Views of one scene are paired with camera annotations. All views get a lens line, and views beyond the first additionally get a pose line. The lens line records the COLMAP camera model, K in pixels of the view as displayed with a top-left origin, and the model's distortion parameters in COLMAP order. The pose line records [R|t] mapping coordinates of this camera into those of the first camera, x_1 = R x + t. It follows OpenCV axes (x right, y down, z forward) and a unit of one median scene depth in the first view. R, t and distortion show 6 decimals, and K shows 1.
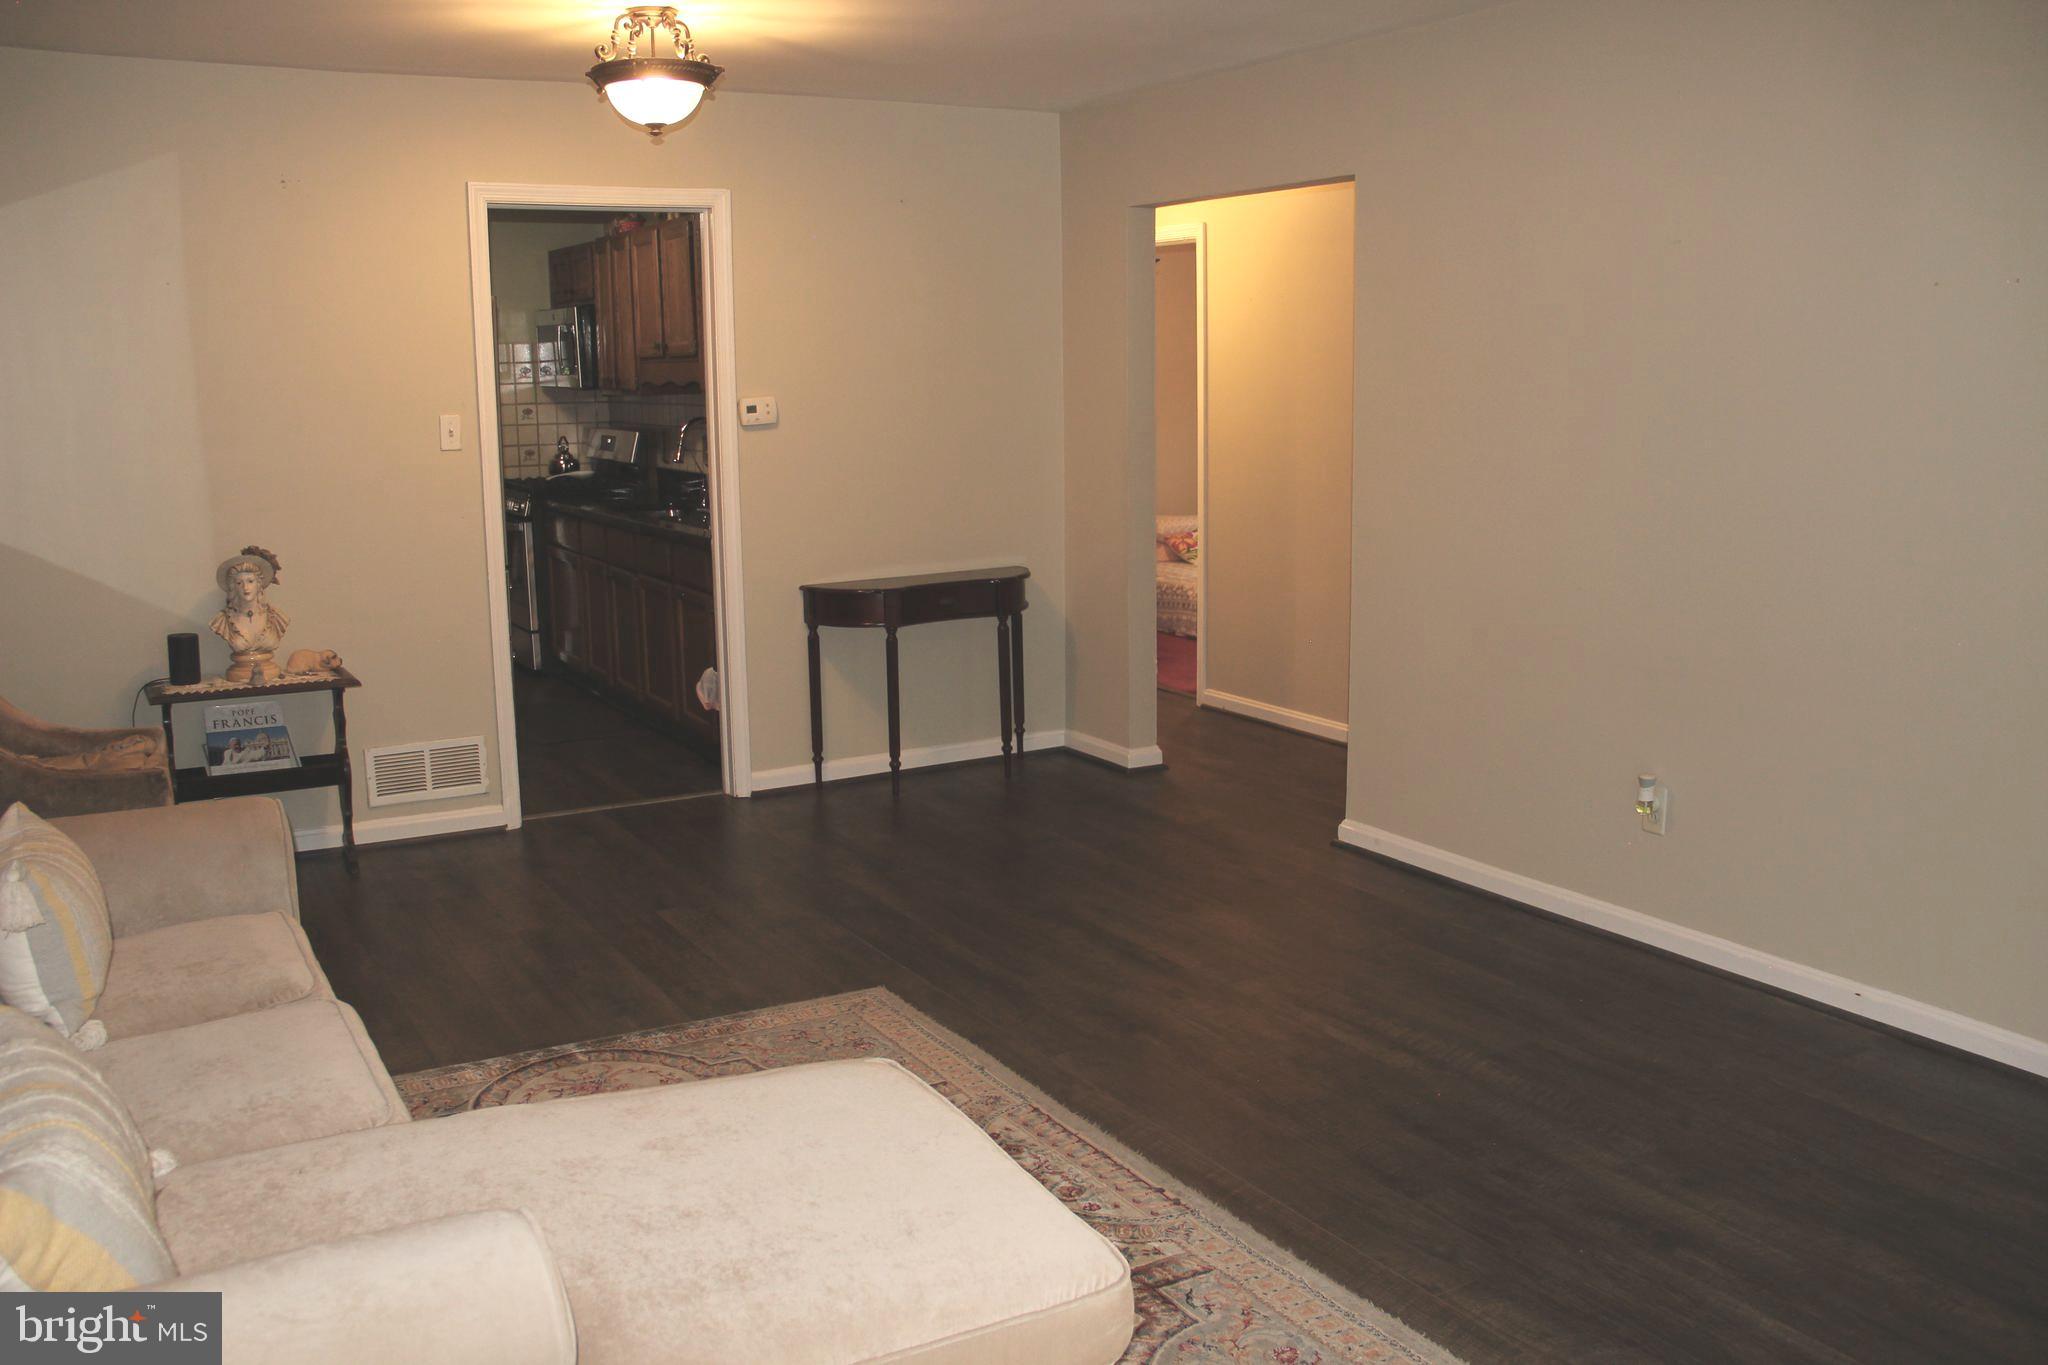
lens RADIAL K [[1713.4, 0, 1023.3], [0, 1713.4, 685.5], [0, 0, 1]] dist [-0.148215, 0.090919]
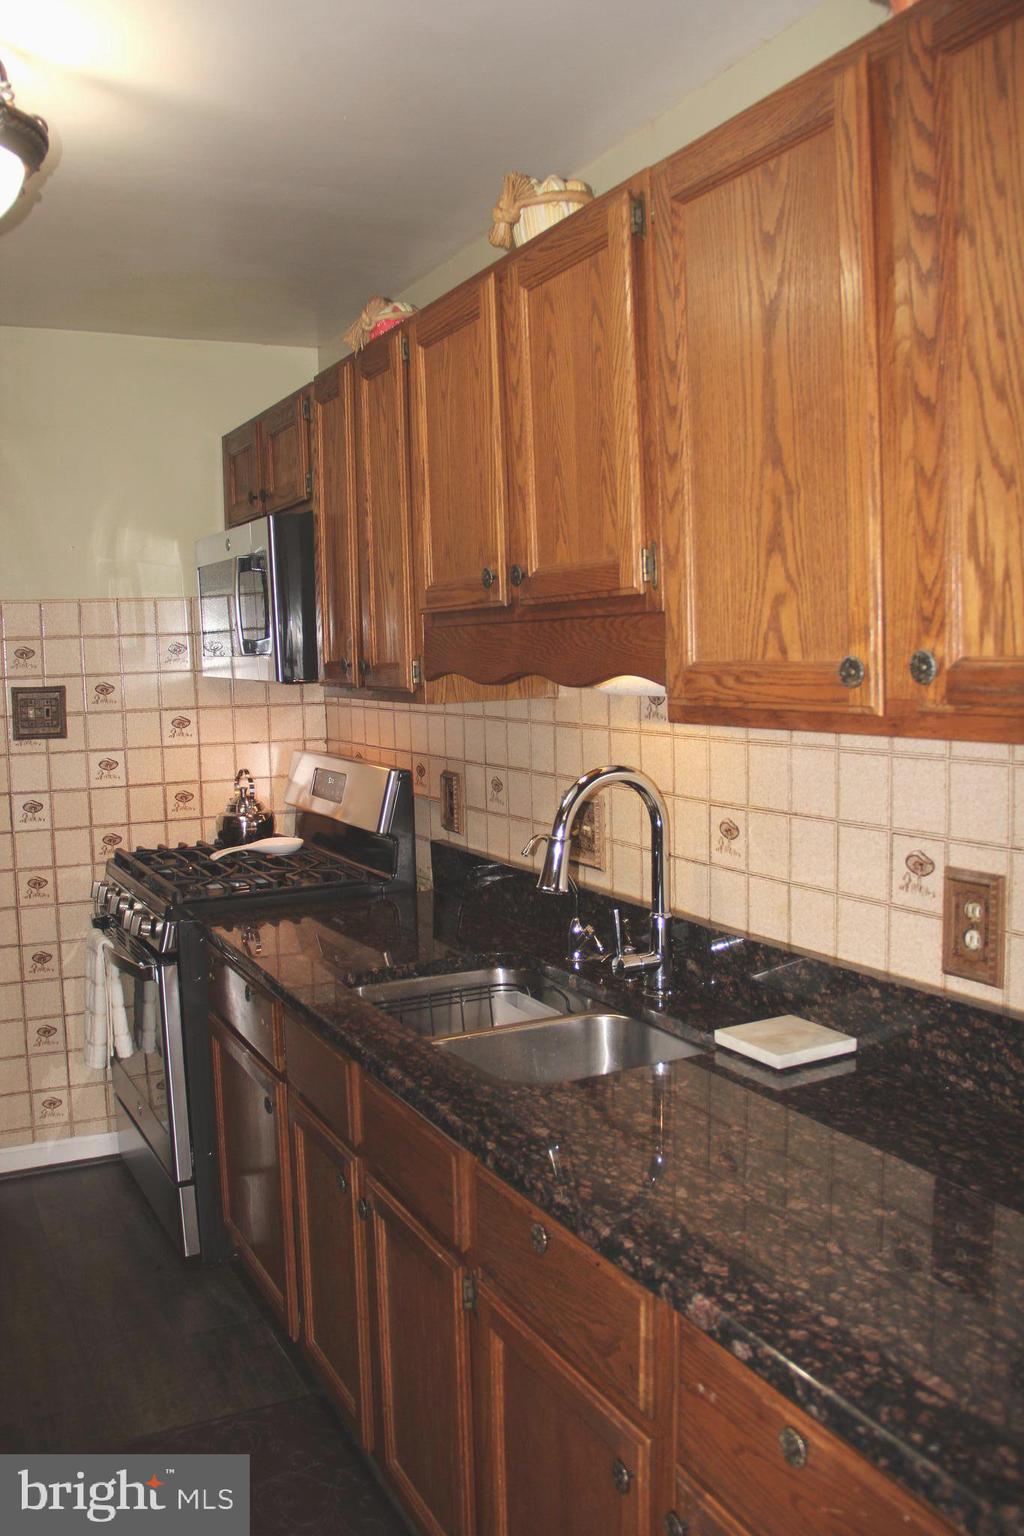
lens RADIAL K [[1285.1, 0, 511.5], [0, 1285.1, 766.5], [0, 0, 1]] dist [-0.148215, 0.090919]
pose [[0.998367, -0.009501, -0.056330, -0.163869], [0.003849, 0.995020, -0.099605, -0.107117], [0.056996, 0.099225, 0.993431, 0.598604]]
